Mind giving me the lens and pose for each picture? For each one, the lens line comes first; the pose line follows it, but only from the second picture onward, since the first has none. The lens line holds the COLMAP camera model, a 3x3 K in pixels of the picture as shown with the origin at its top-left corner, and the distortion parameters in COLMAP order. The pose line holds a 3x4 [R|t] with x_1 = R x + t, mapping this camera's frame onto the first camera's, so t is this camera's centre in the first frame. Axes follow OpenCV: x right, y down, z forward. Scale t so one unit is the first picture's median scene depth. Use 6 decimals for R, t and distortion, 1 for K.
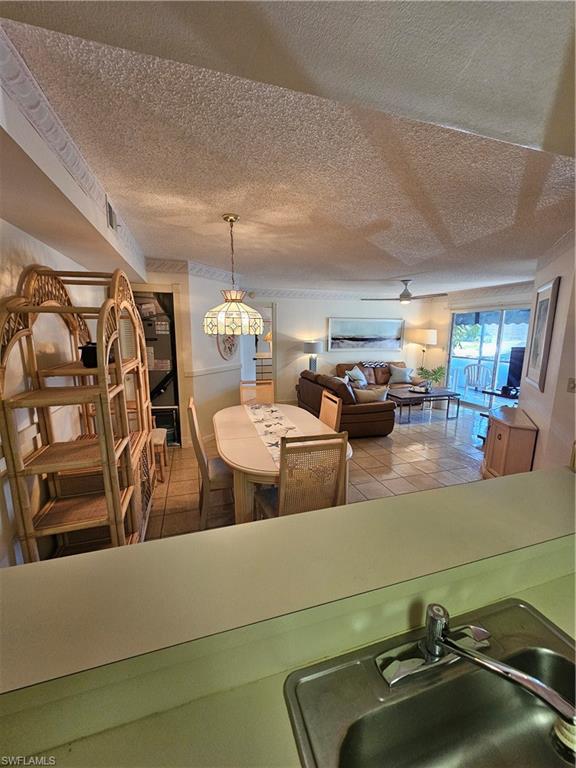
lens RADIAL K [[313.2, 0, 290.8], [0, 313.2, 386.3], [0, 0, 1]] dist [-0.001022, -0.000076]
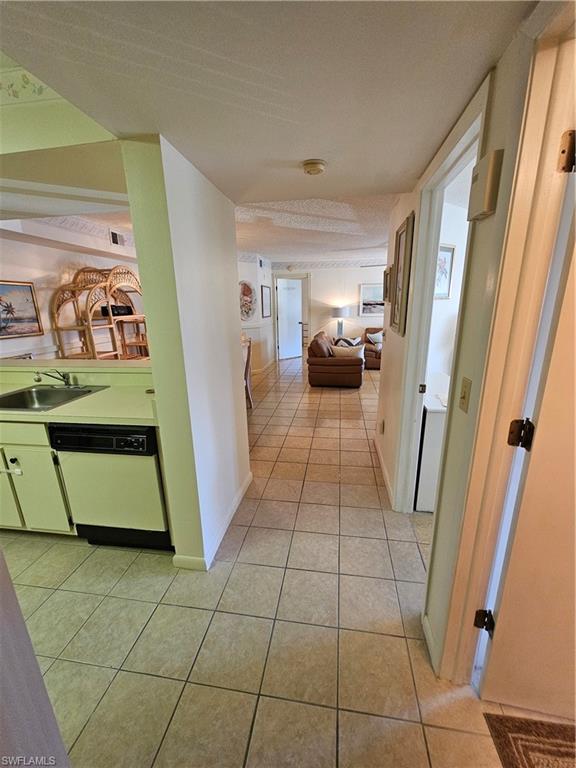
lens RADIAL K [[313.2, 0, 290.8], [0, 313.2, 386.3], [0, 0, 1]] dist [-0.001022, -0.000076]
pose [[0.899468, 0.093472, -0.426873, 0.426662], [-0.054799, 0.993271, 0.102028, 0.035793], [0.433537, -0.068379, 0.898538, -0.107913]]
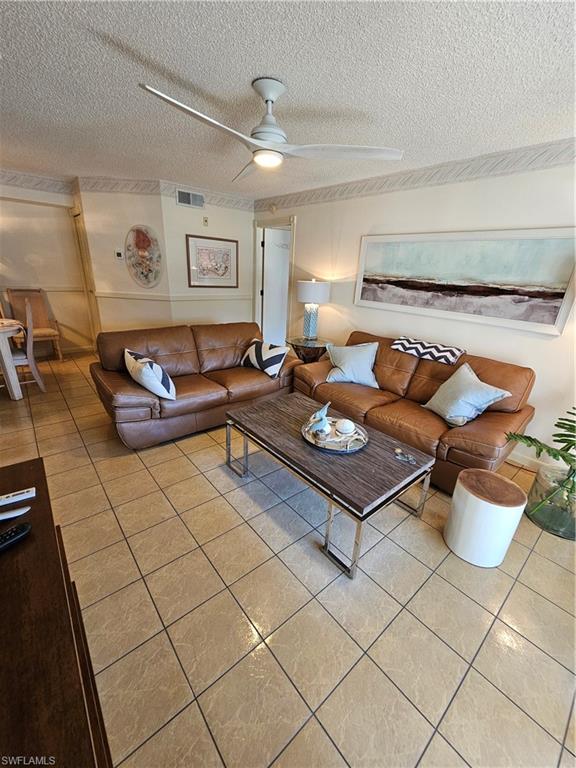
lens RADIAL K [[313.2, 0, 290.8], [0, 313.2, 386.3], [0, 0, 1]] dist [-0.001022, -0.000076]
pose [[0.391009, 0.336820, -0.856542, 0.625966], [-0.210356, 0.938704, 0.273102, -0.112621], [0.896026, 0.073394, 0.437894, 0.741779]]
